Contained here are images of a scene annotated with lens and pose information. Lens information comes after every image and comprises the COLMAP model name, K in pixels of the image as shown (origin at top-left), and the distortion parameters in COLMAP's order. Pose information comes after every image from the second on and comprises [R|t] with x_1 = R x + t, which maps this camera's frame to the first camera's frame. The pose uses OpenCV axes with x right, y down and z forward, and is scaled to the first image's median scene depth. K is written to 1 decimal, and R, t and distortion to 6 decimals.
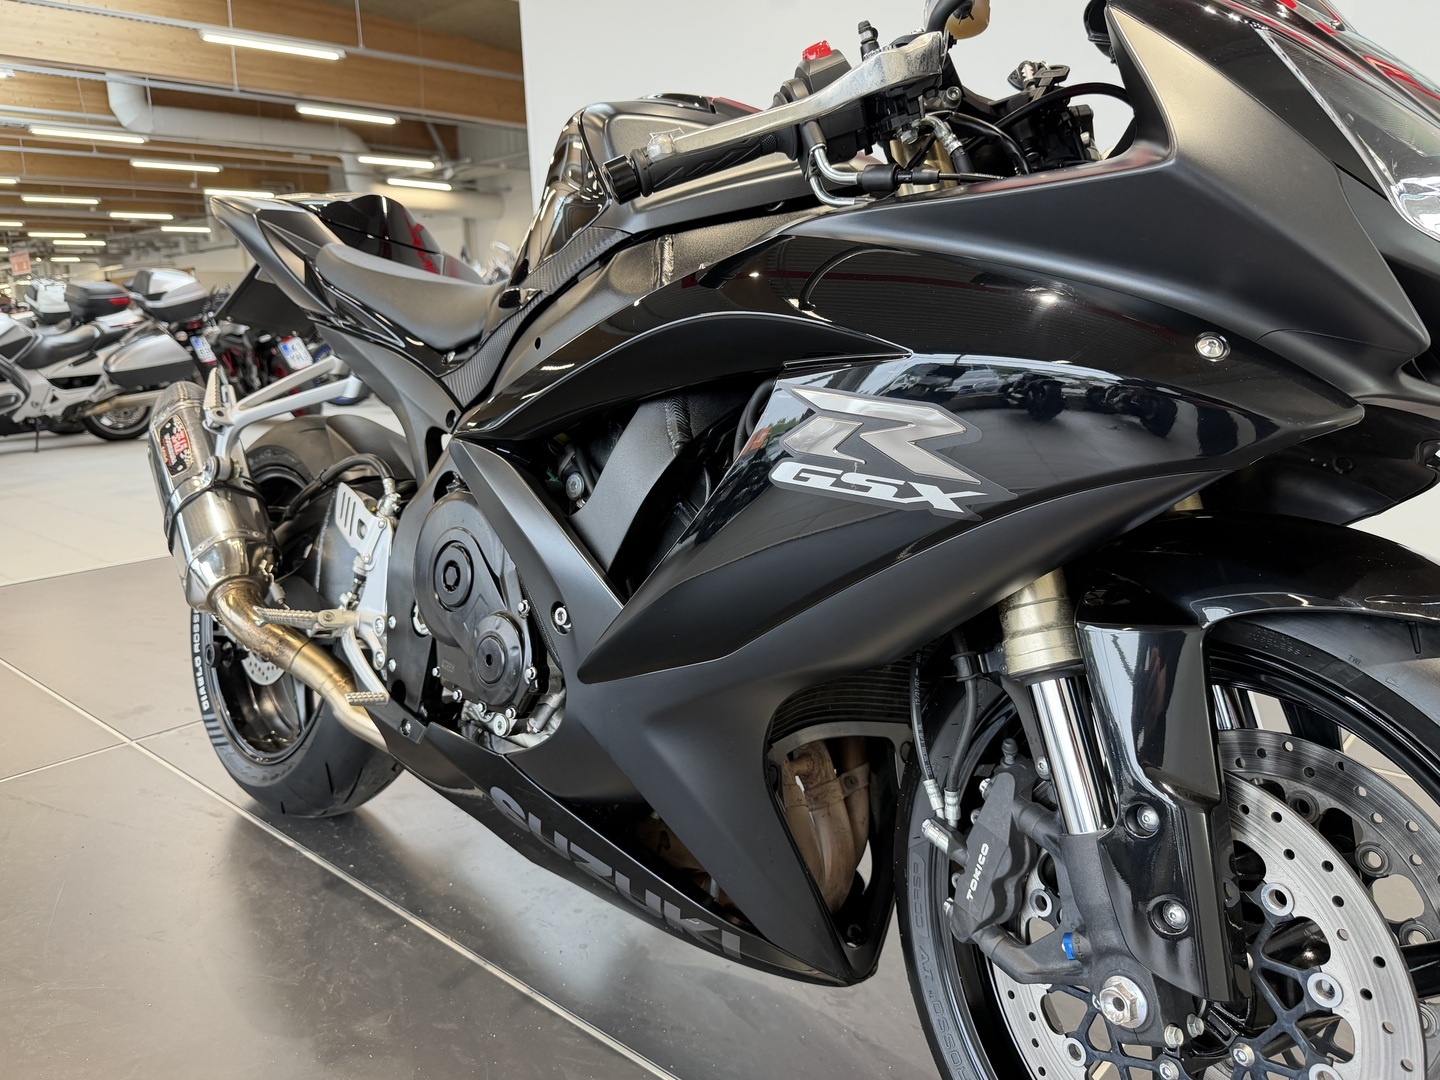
lens RADIAL K [[1068.1, 0, 715.1], [0, 1068.1, 532.1], [0, 0, 1]] dist [0.045891, -0.068858]
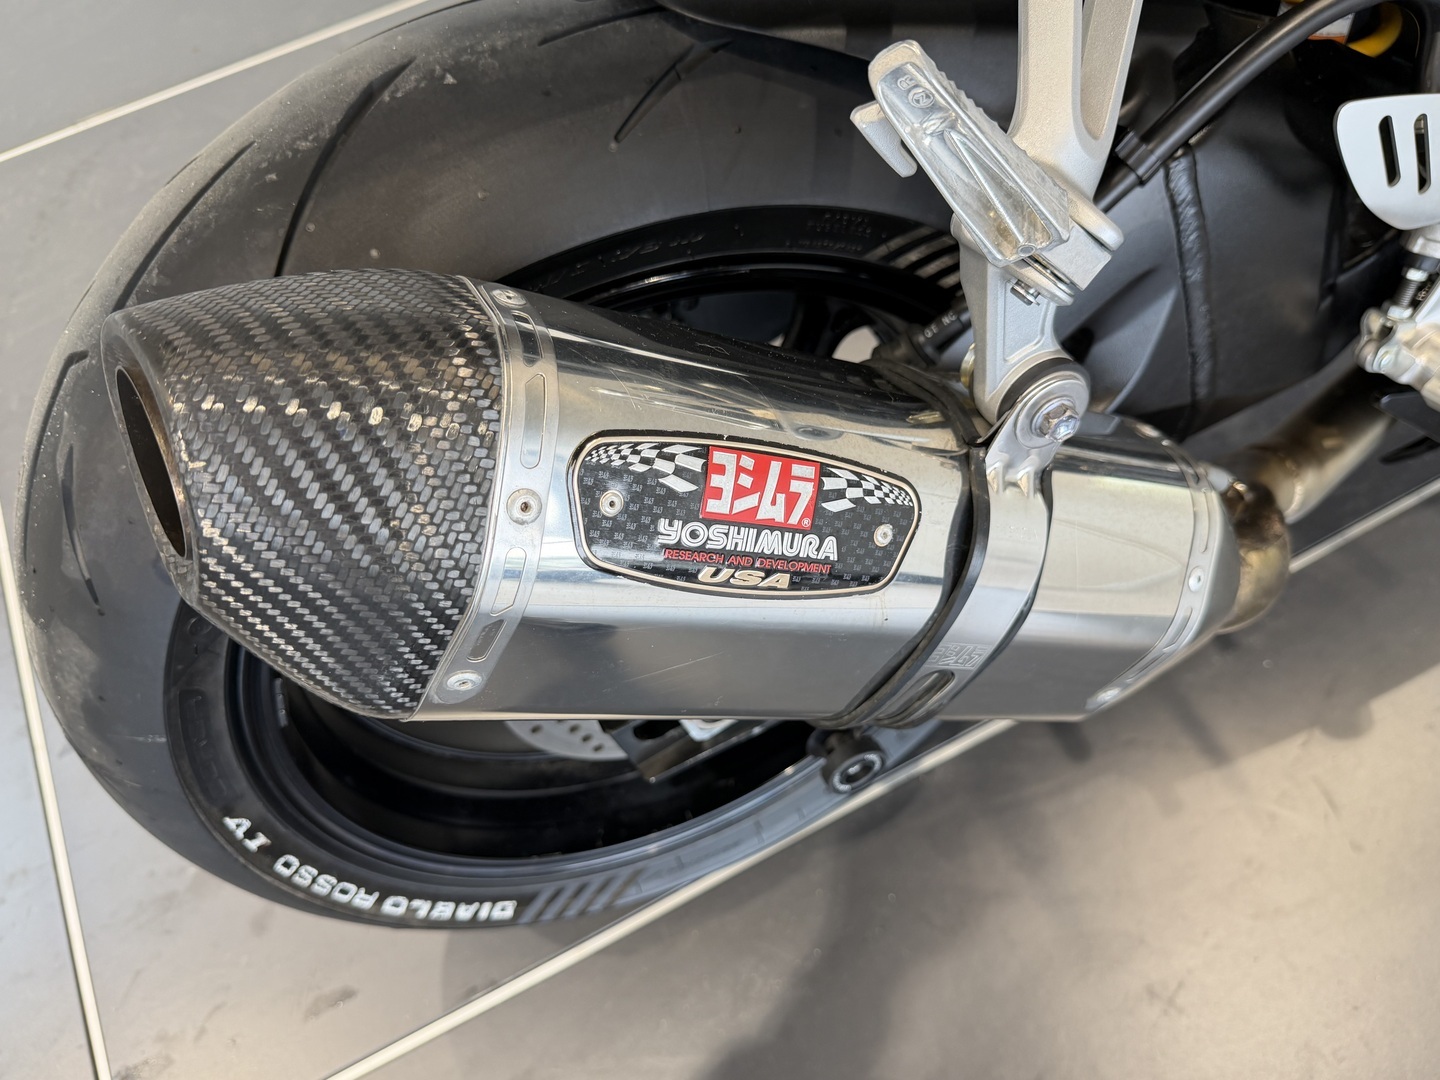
lens RADIAL K [[1068.1, 0, 715.1], [0, 1068.1, 532.1], [0, 0, 1]] dist [0.045891, -0.068858]
pose [[0.354789, -0.803423, 0.478160, -0.686938], [0.249624, 0.574265, 0.779685, -0.279577], [-0.901007, -0.157263, 0.404296, 1.034583]]
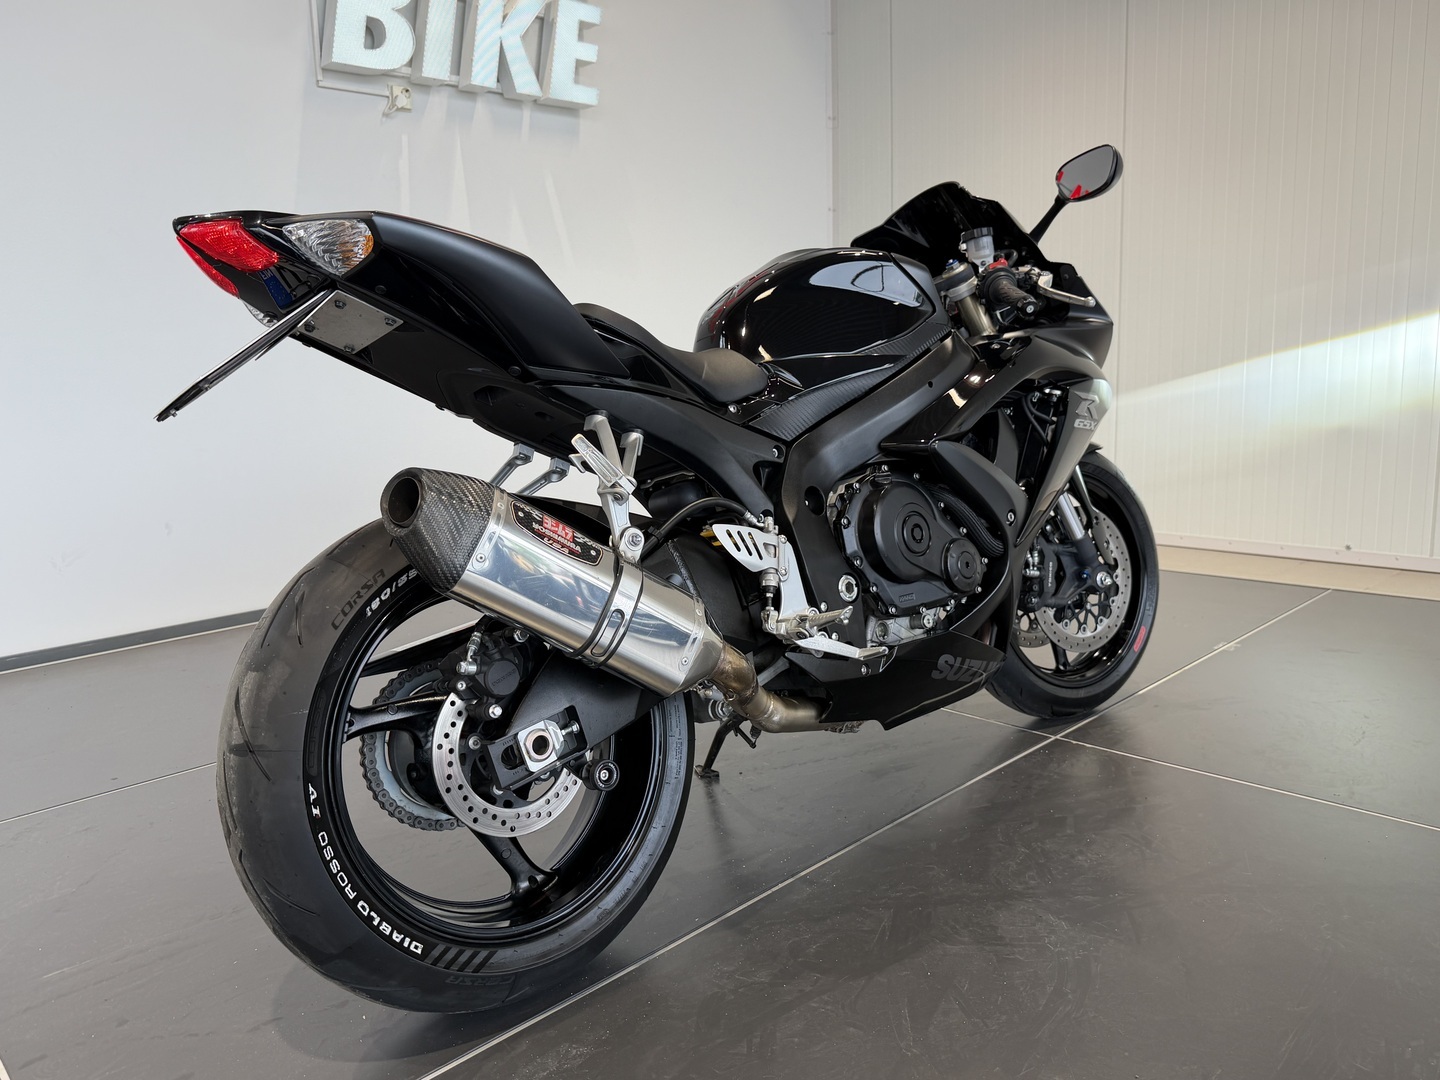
lens RADIAL K [[1049.9, 0, 716.4], [0, 1049.9, 539.3], [0, 0, 1]] dist [0.114504, -0.214522]
pose [[0.066288, -0.128479, 0.989494, -1.430016], [0.237055, 0.965310, 0.109458, -0.150358], [-0.969232, 0.227309, 0.094445, 0.913304]]
